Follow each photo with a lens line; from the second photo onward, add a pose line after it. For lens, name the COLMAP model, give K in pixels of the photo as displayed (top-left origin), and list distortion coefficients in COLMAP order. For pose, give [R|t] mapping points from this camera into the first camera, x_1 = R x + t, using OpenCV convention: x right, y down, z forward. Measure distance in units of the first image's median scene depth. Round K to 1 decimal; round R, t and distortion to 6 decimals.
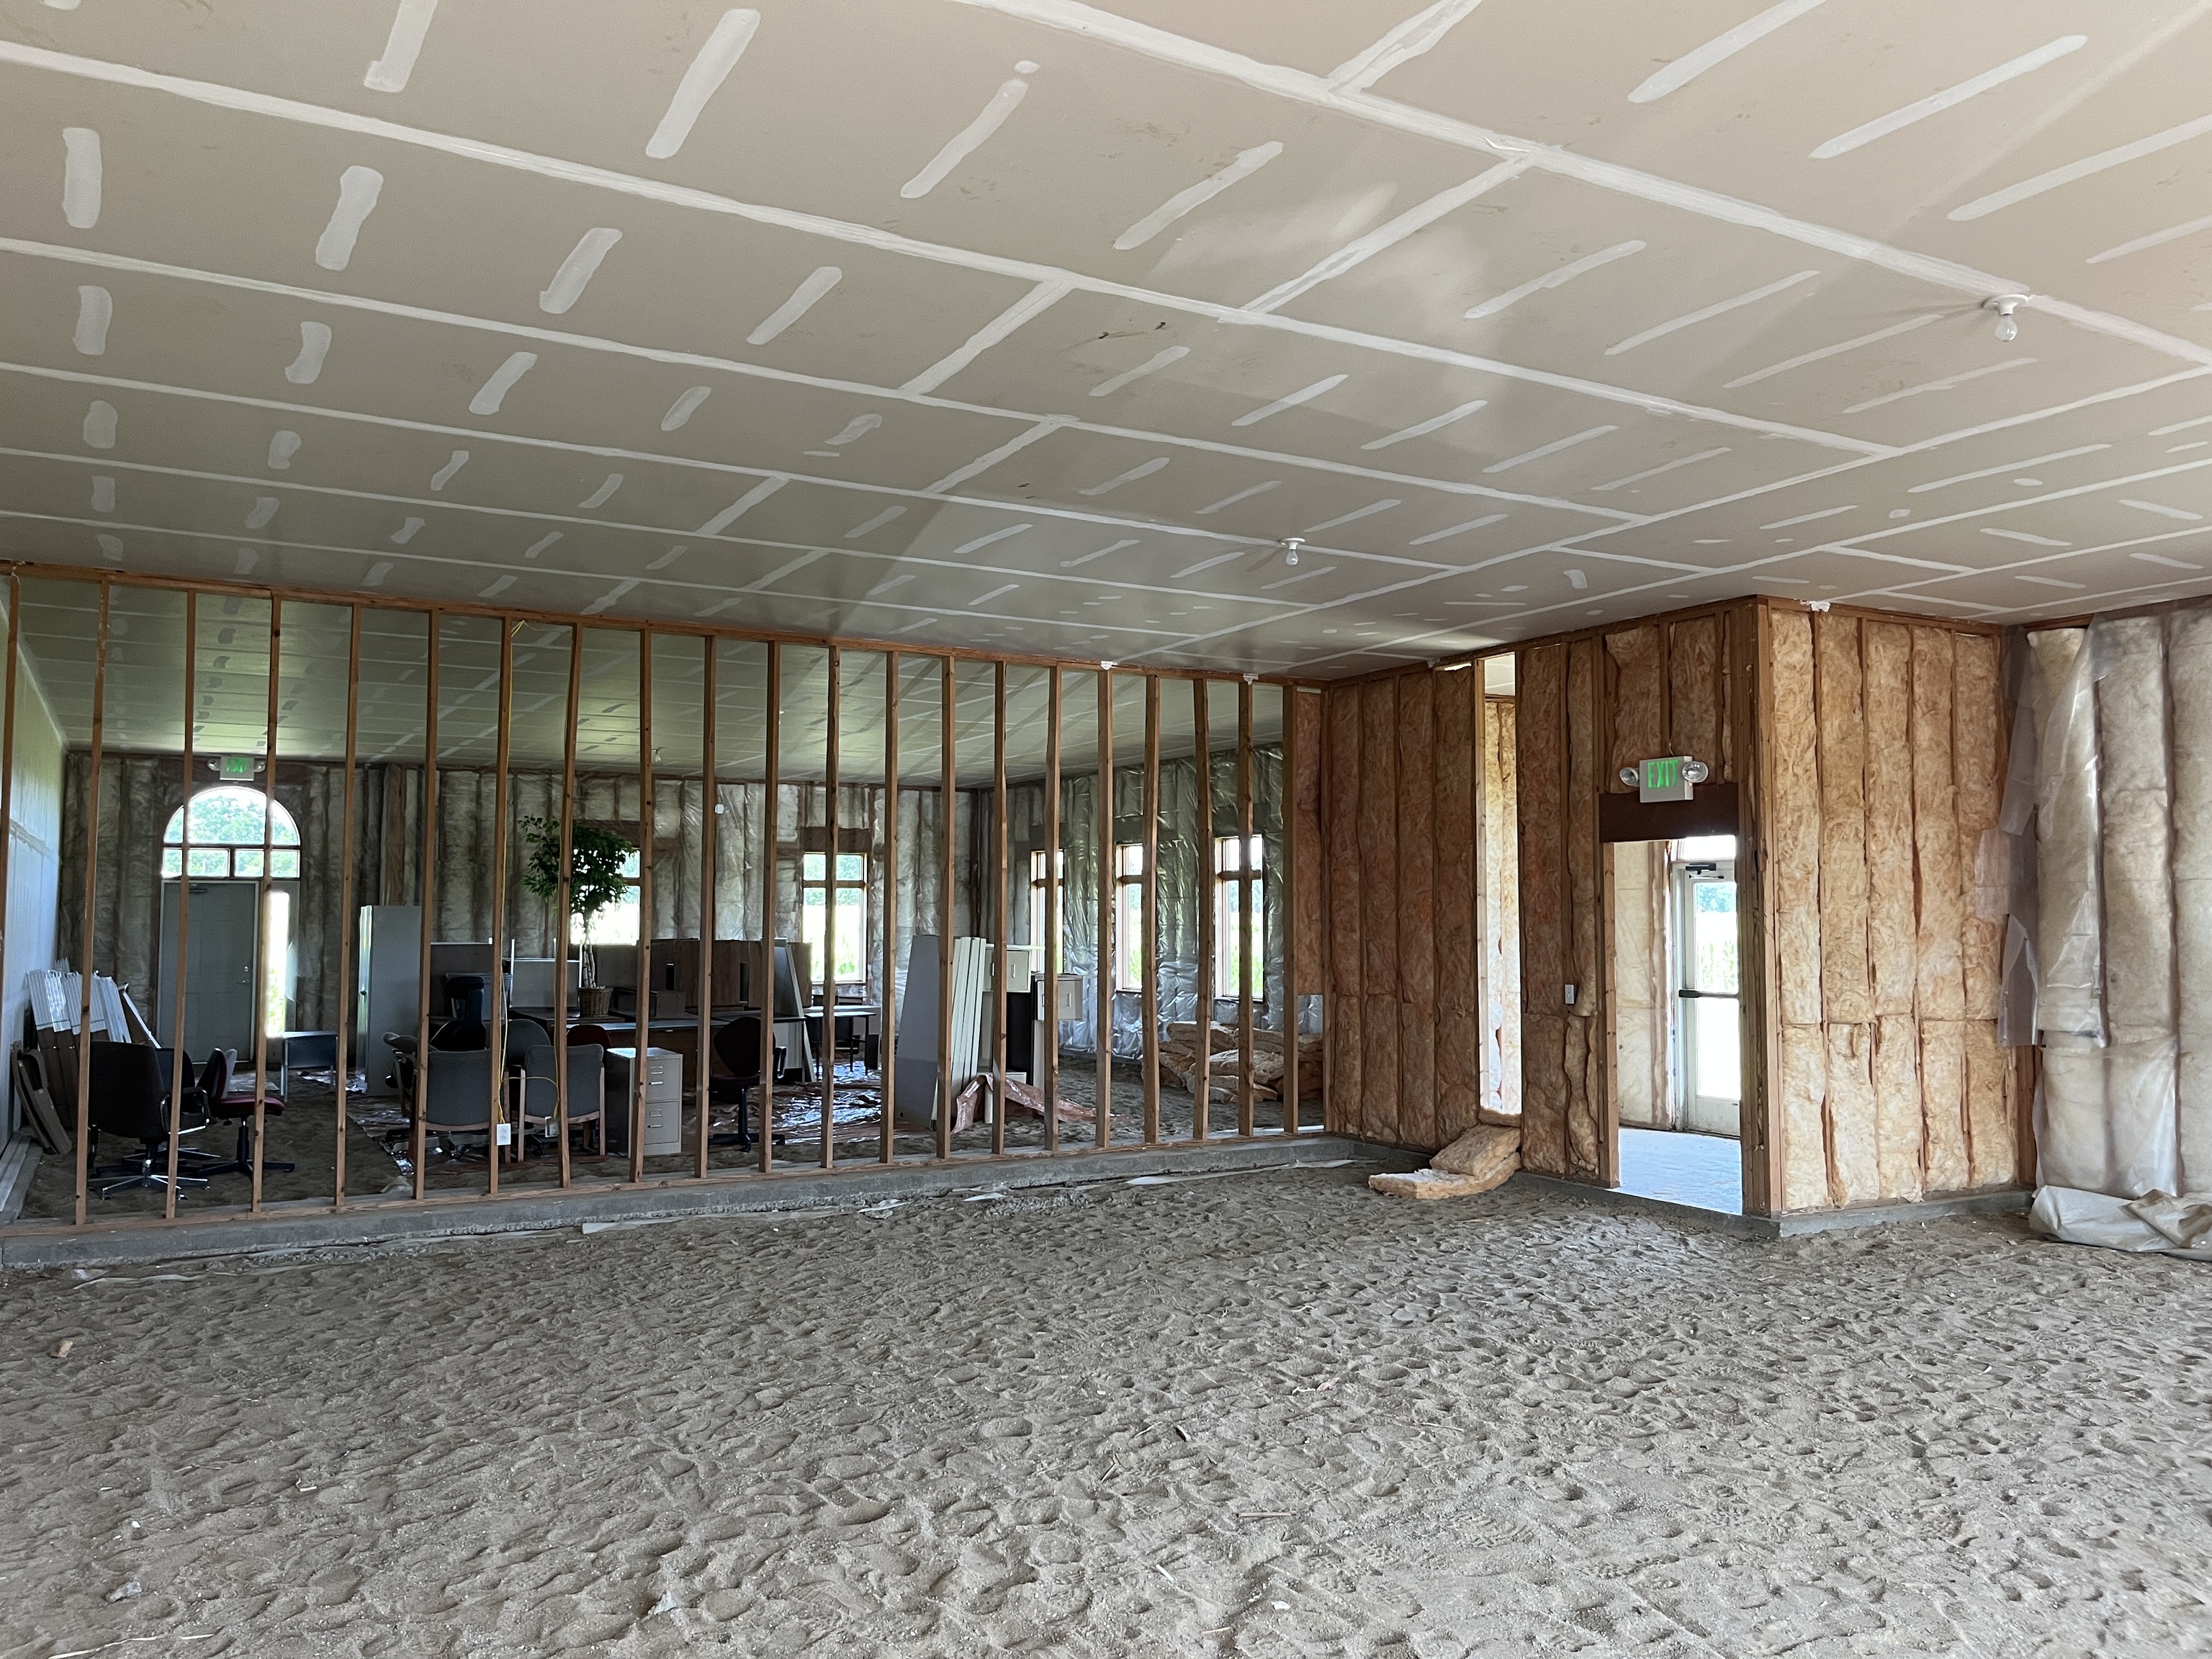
lens RADIAL K [[1688.6, 0, 1110.9], [0, 1688.6, 824.2], [0, 0, 1]] dist [0.042702, -0.037704]
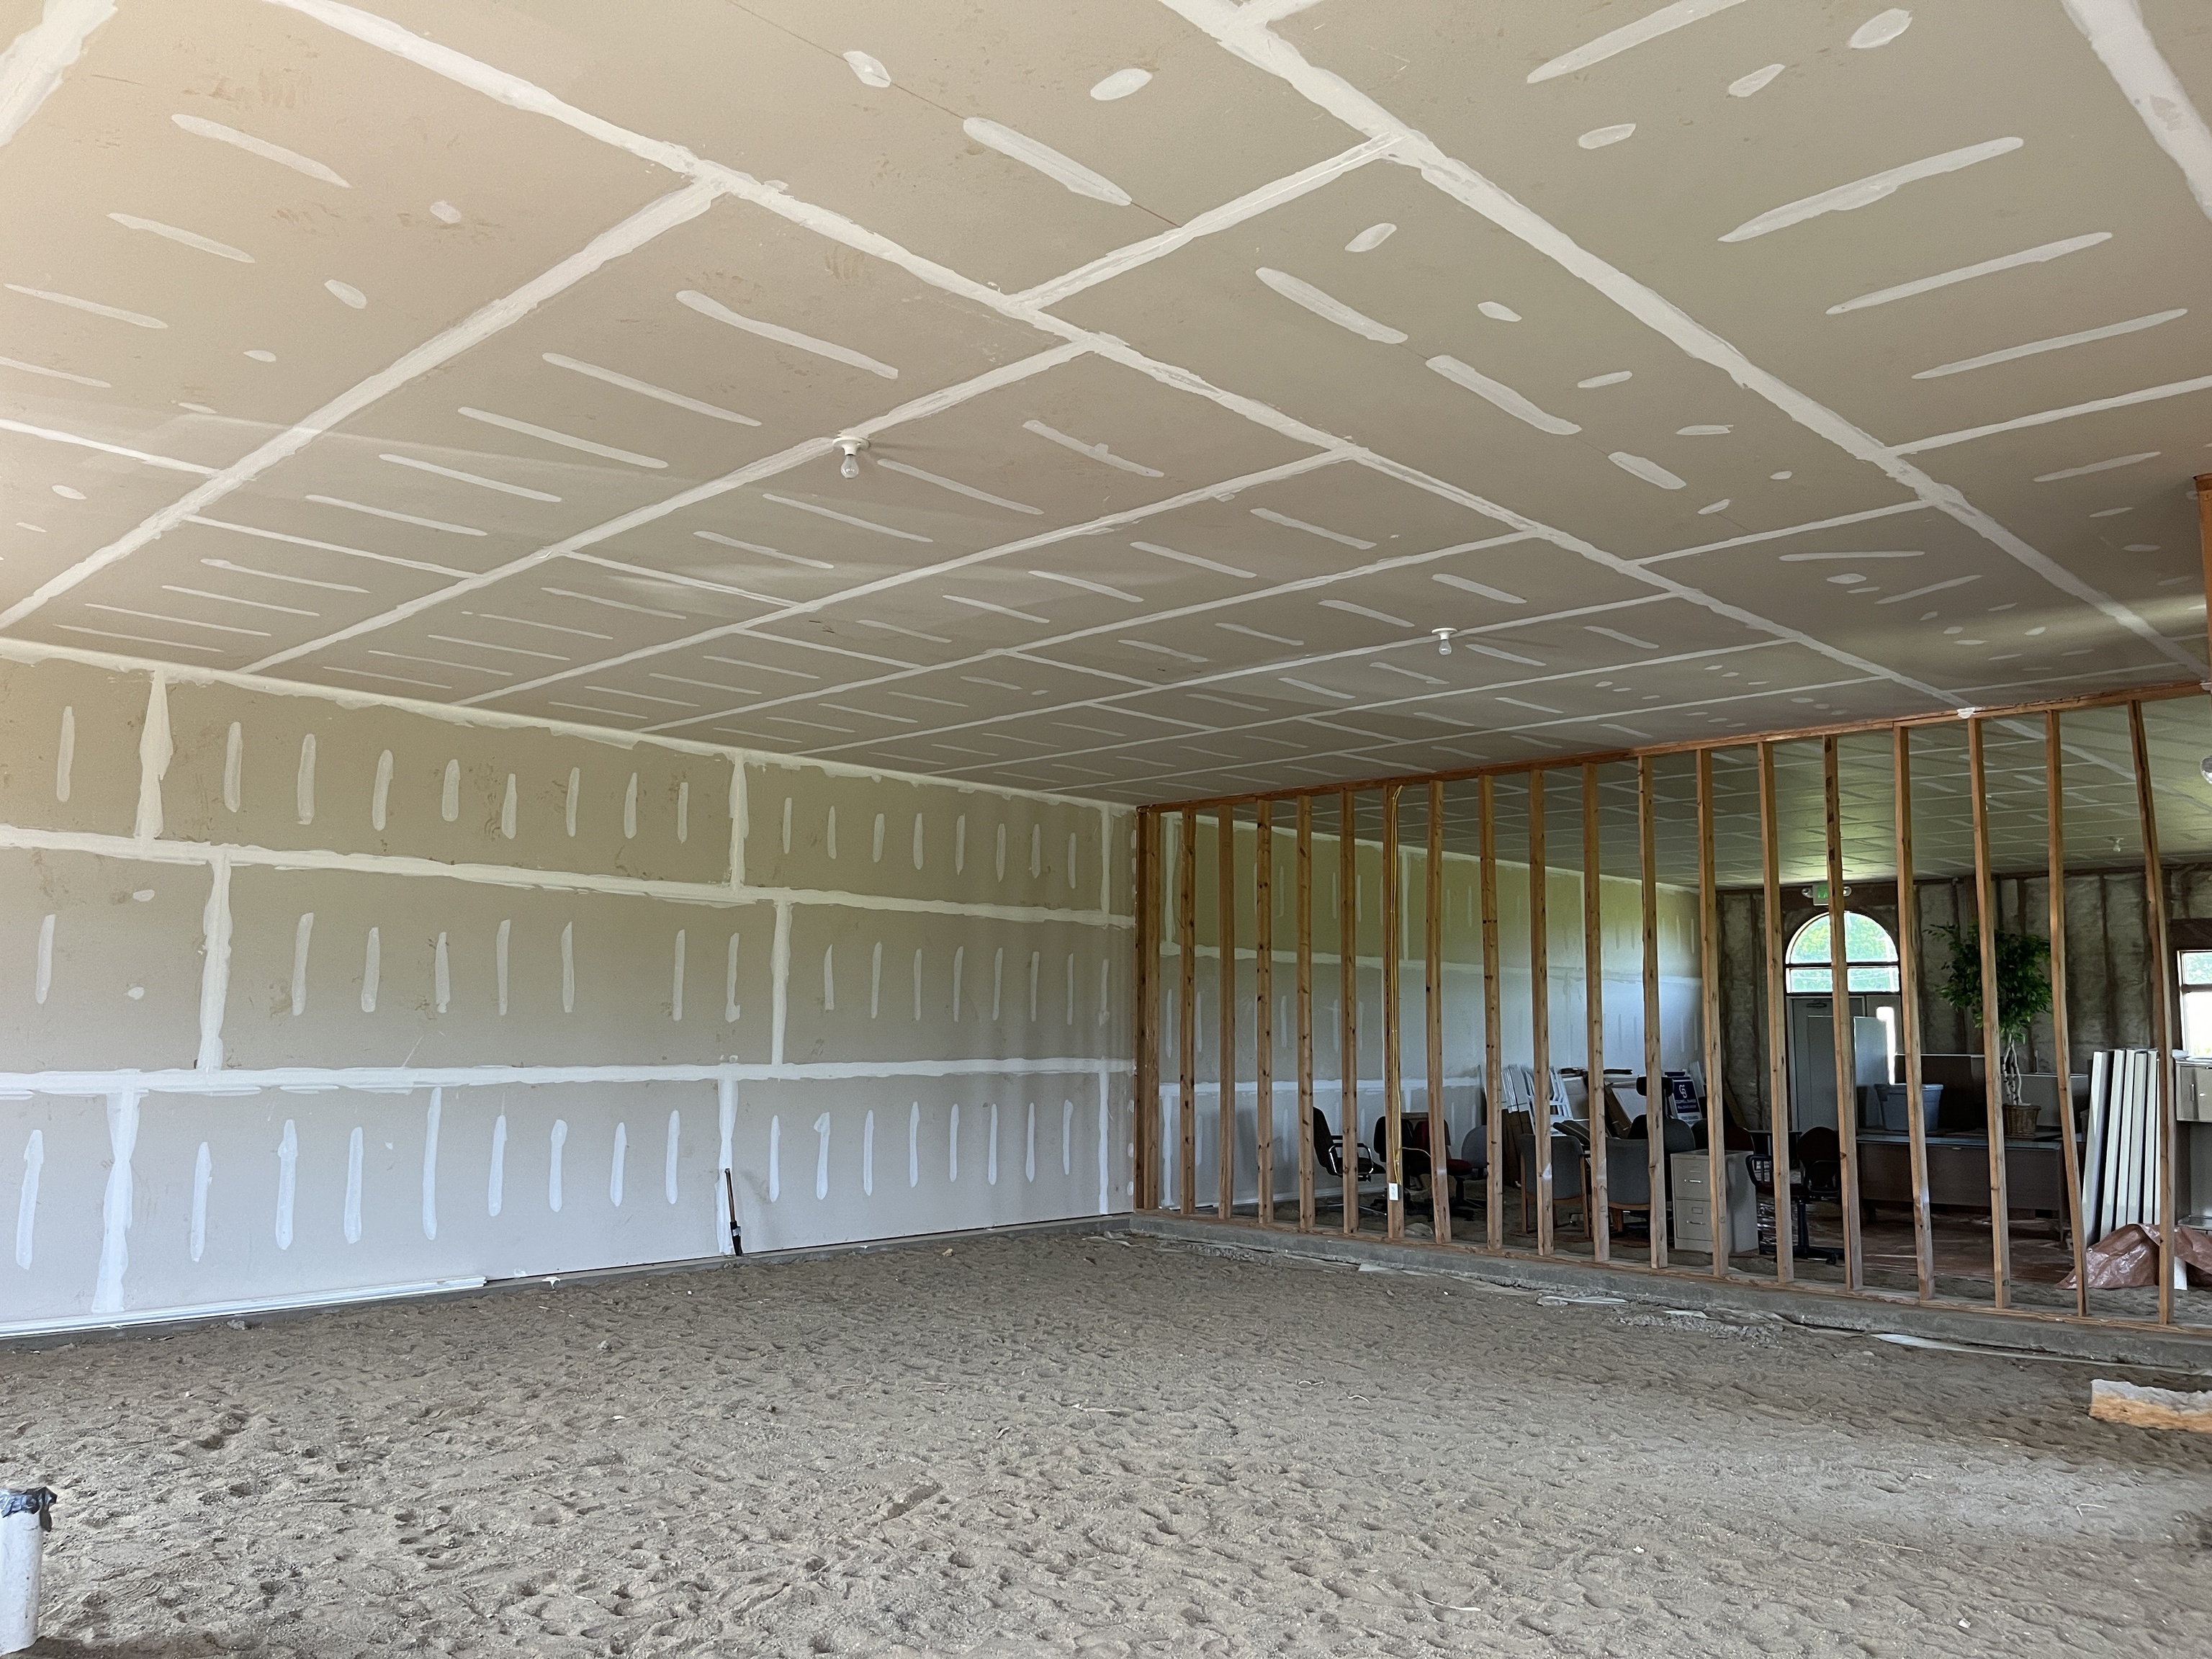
lens RADIAL K [[1688.6, 0, 1121.6], [0, 1688.6, 838.1], [0, 0, 1]] dist [0.042702, -0.037704]
pose [[0.285917, -0.112141, -0.951670, 0.734883], [0.051108, 0.993500, -0.101715, 0.034781], [0.956891, -0.019555, 0.289790, 0.384021]]
